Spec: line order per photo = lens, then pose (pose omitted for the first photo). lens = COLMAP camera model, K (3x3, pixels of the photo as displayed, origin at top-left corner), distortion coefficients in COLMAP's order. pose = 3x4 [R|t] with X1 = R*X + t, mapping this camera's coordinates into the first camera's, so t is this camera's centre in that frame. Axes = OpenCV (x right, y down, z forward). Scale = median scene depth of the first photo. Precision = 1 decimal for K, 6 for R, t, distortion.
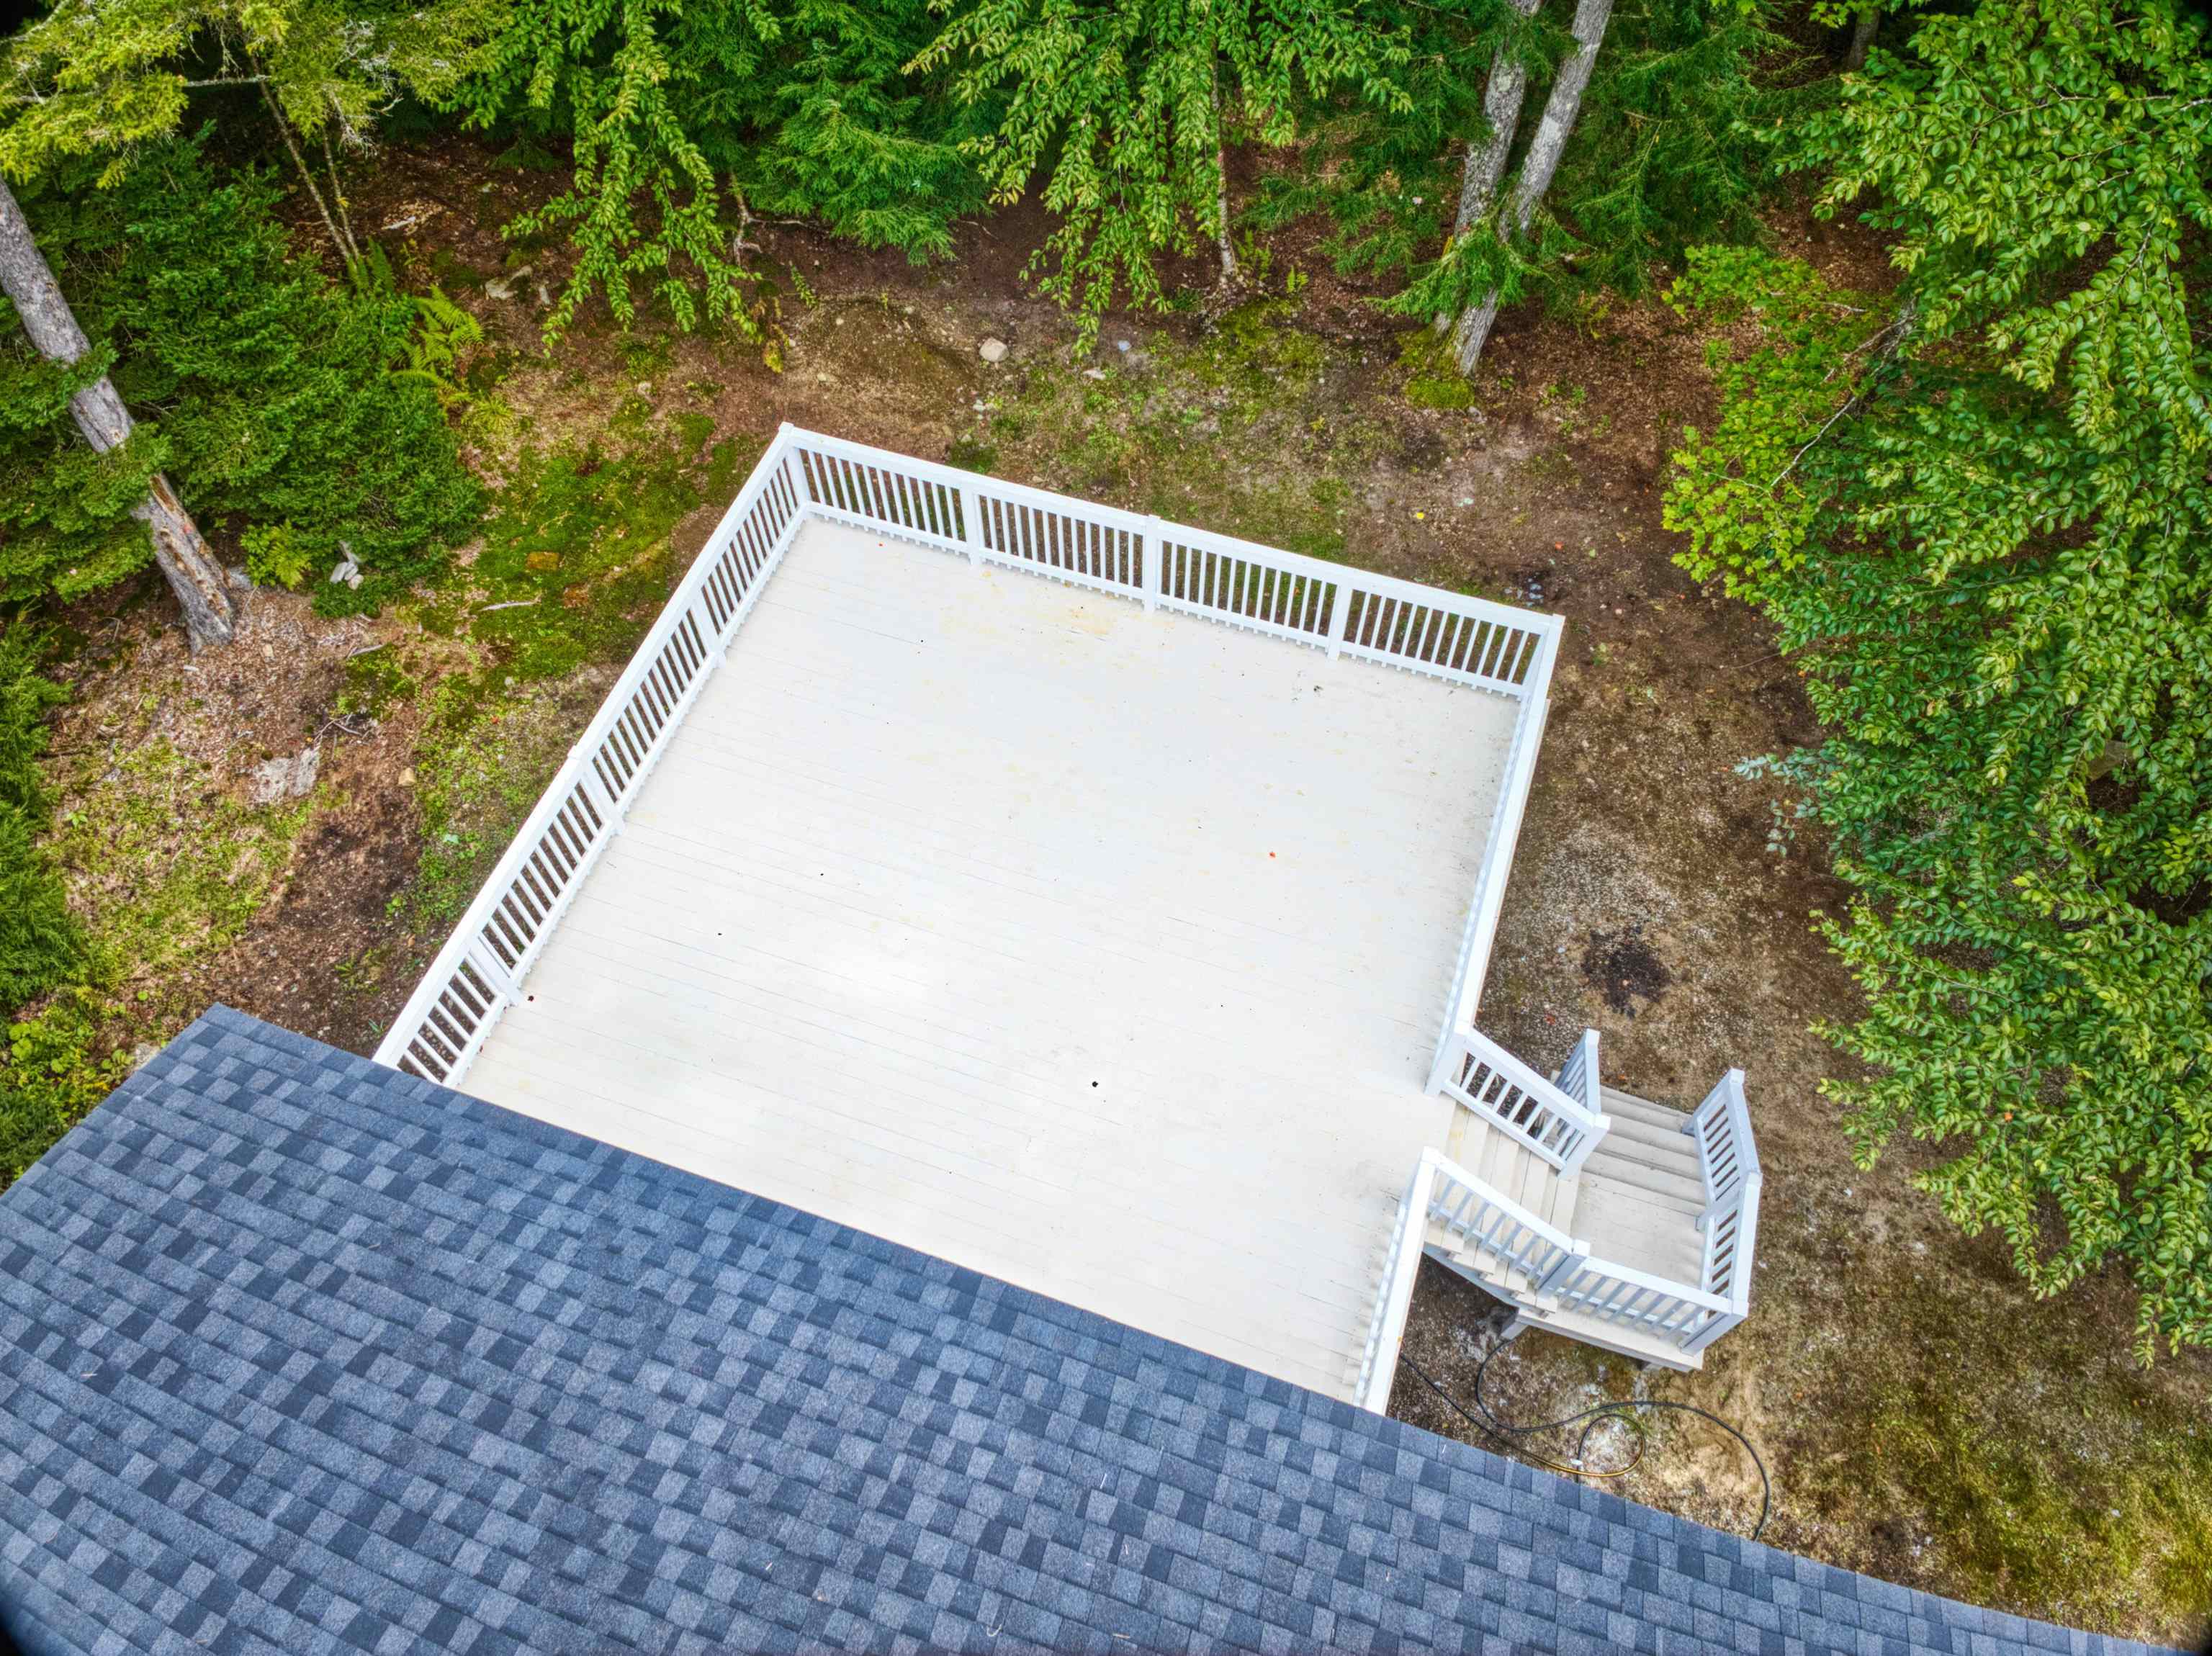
lens RADIAL K [[1511.3, 0, 1106.9], [0, 1511.3, 827.9], [0, 0, 1]] dist [-0.016942, -0.030286]
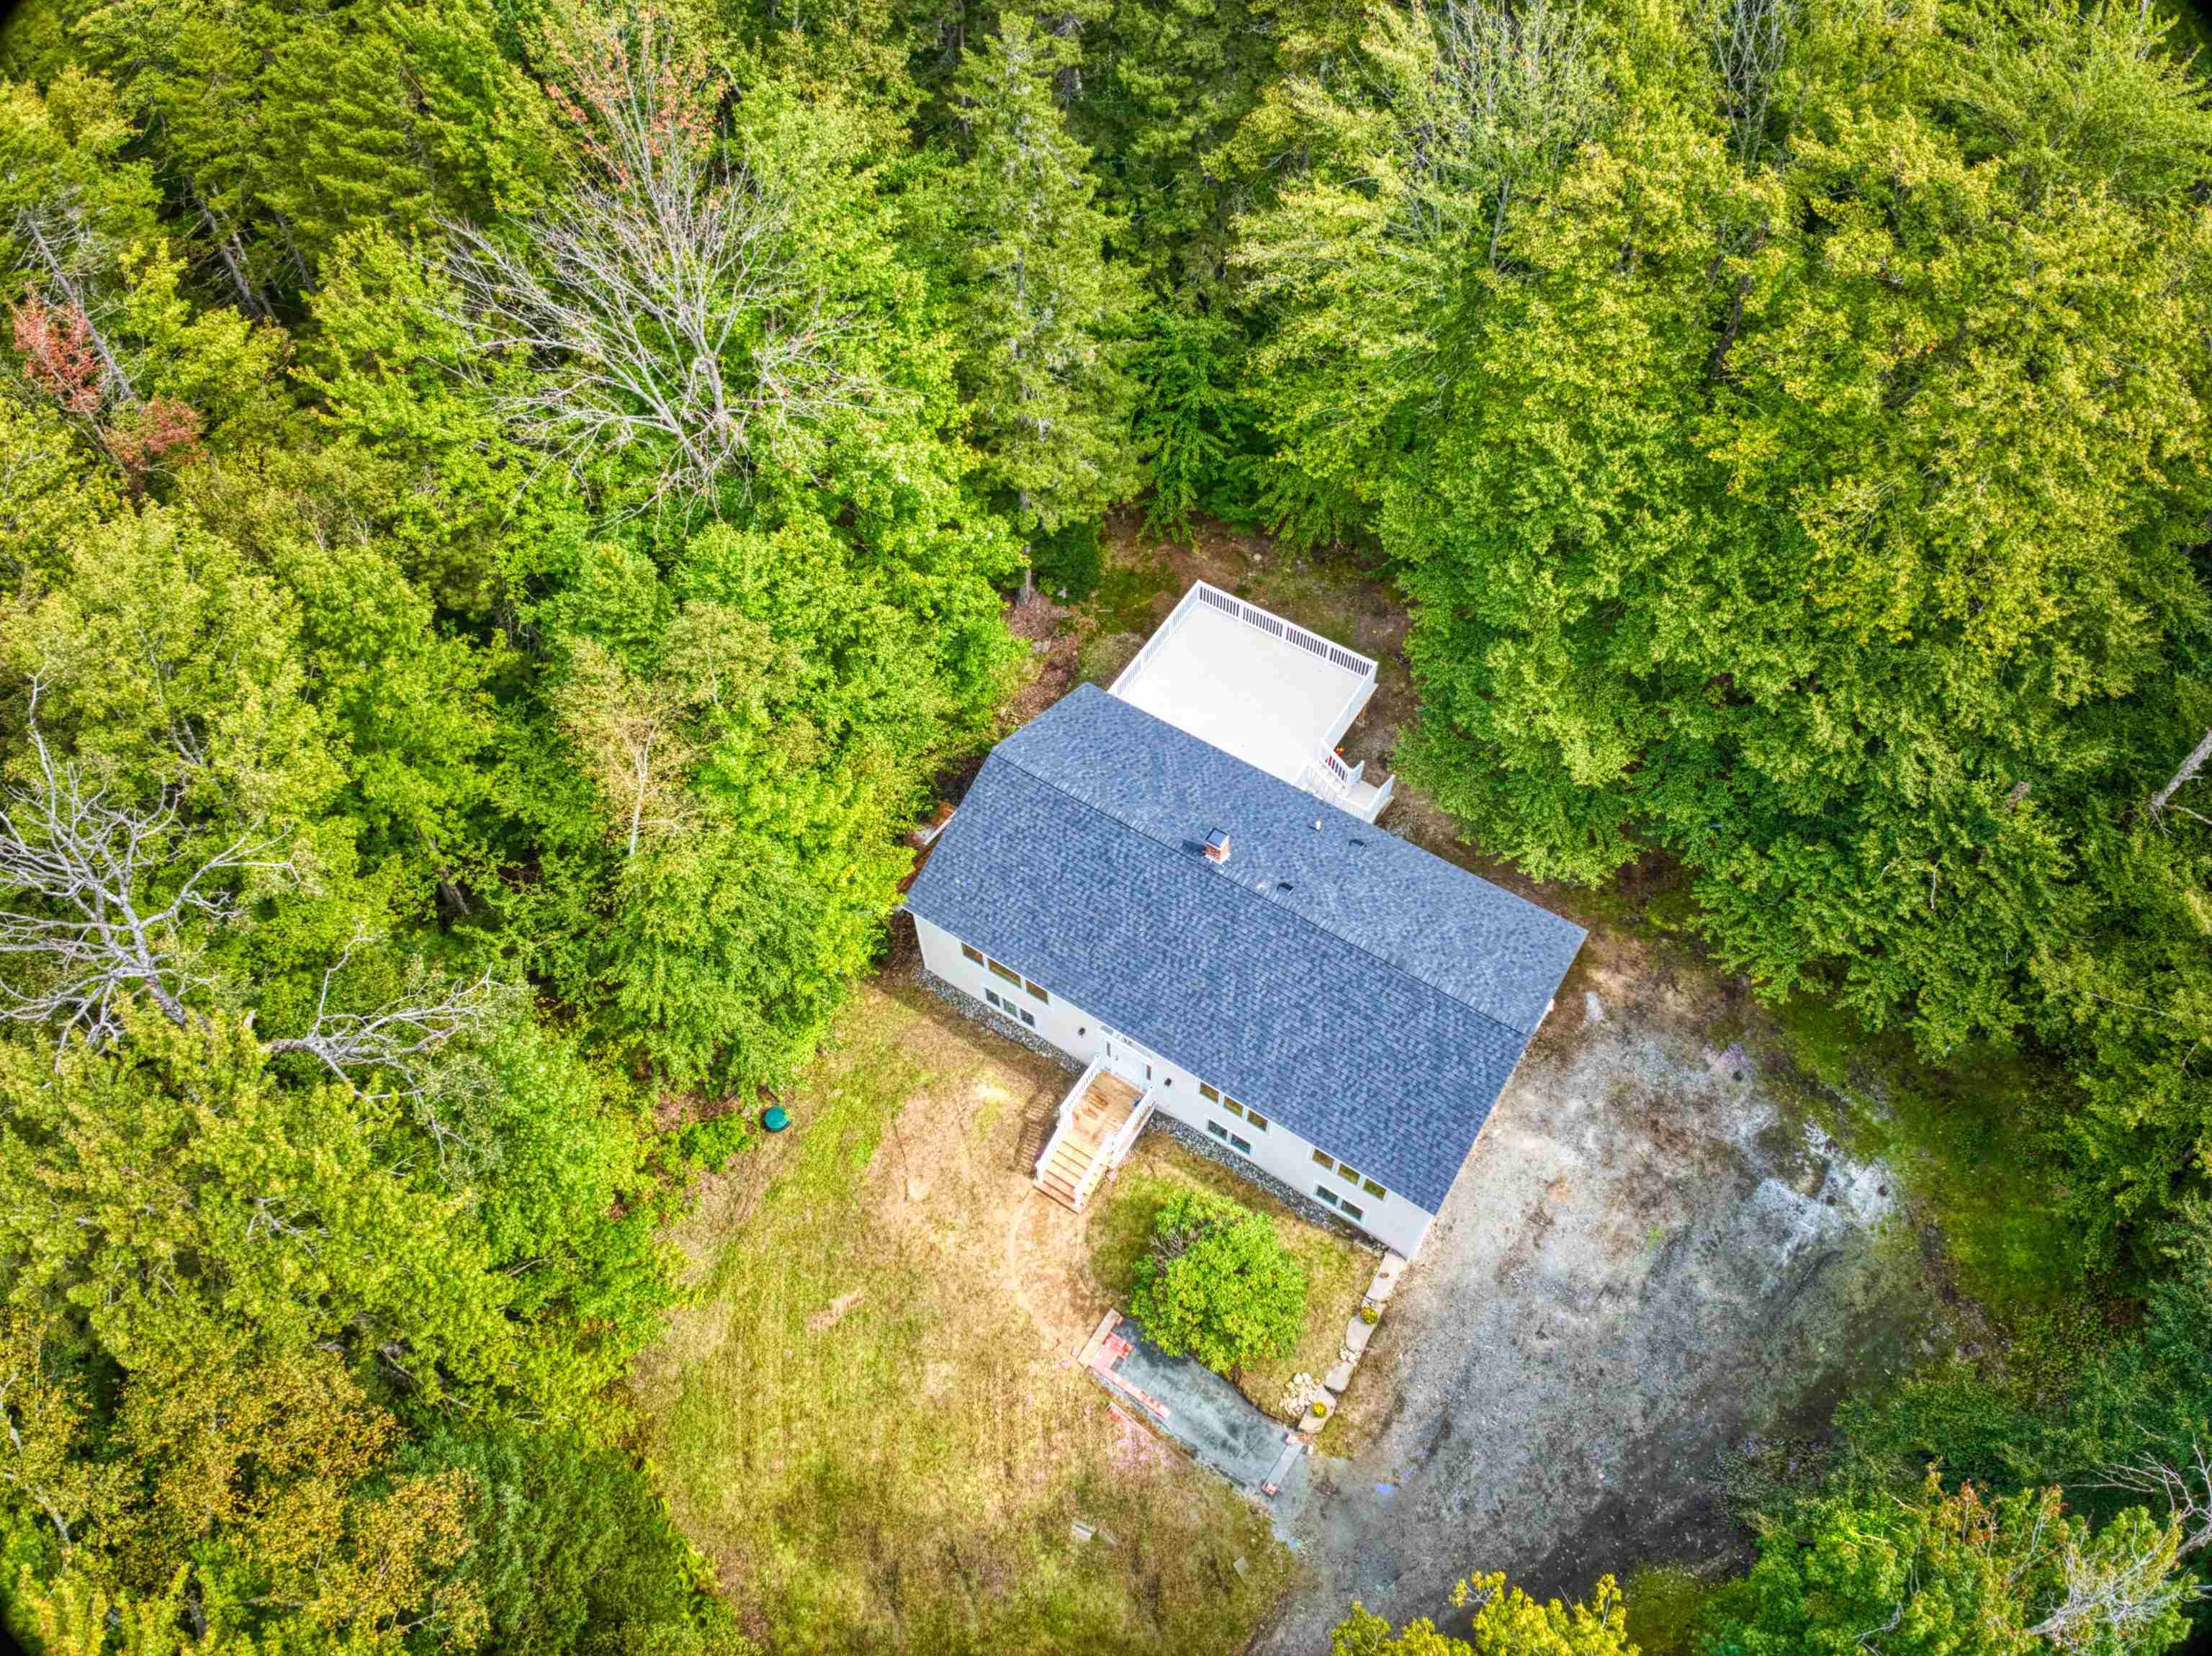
lens RADIAL K [[1511.3, 0, 1107.7], [0, 1511.3, 820.4], [0, 0, 1]] dist [-0.016942, -0.030286]
pose [[0.971464, 0.190311, -0.141559, 0.228059], [-0.192670, 0.981259, -0.003024, 0.395370], [0.138331, 0.030212, 0.989925, -2.857941]]
